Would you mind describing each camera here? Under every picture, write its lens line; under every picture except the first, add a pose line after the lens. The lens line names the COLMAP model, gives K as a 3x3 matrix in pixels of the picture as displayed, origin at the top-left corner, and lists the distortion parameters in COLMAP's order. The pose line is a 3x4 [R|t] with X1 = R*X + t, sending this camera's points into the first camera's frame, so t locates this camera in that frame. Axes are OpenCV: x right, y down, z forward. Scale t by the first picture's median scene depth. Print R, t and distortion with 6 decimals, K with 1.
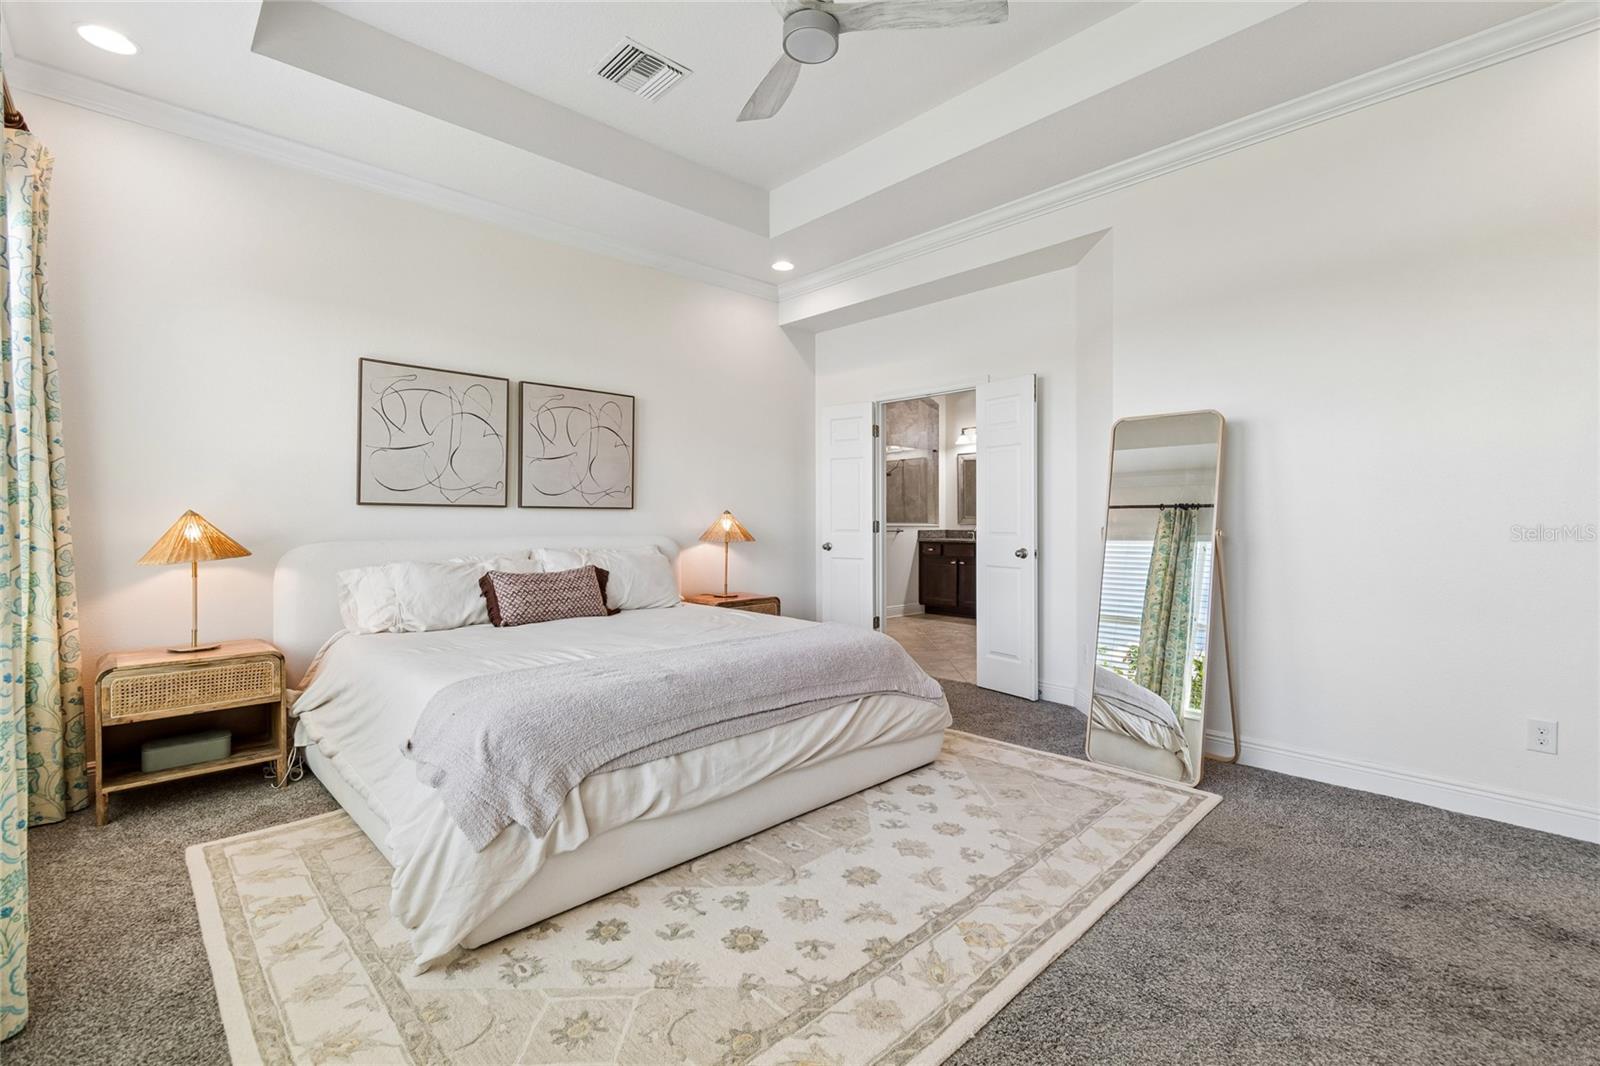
lens RADIAL K [[715.5, 0, 800.0], [0, 715.5, 533.0], [0, 0, 1]] dist [0.000557, -0.000627]
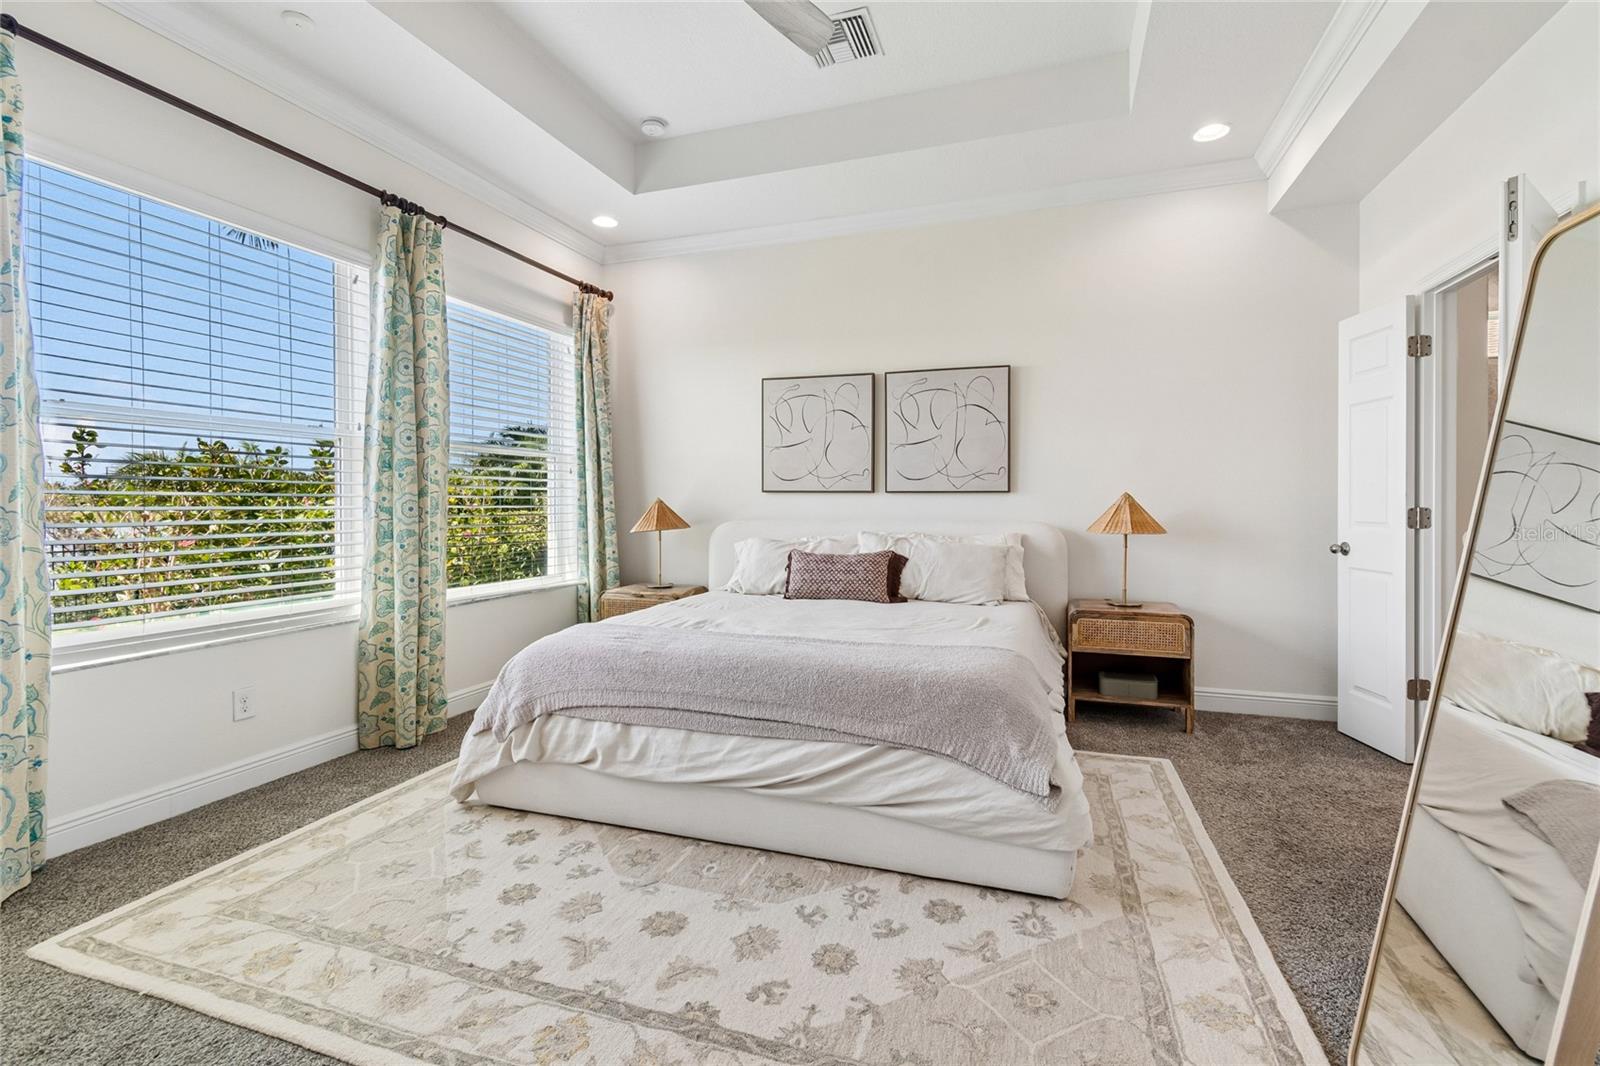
lens RADIAL K [[713.1, 0, 794.6], [0, 713.1, 520.2], [0, 0, 1]] dist [0.000617, -0.000354]
pose [[0.453661, 0.022472, -0.890891, 0.699234], [-0.017164, 0.999717, 0.016476, -0.014135], [0.891009, 0.007816, 0.453918, 0.579493]]
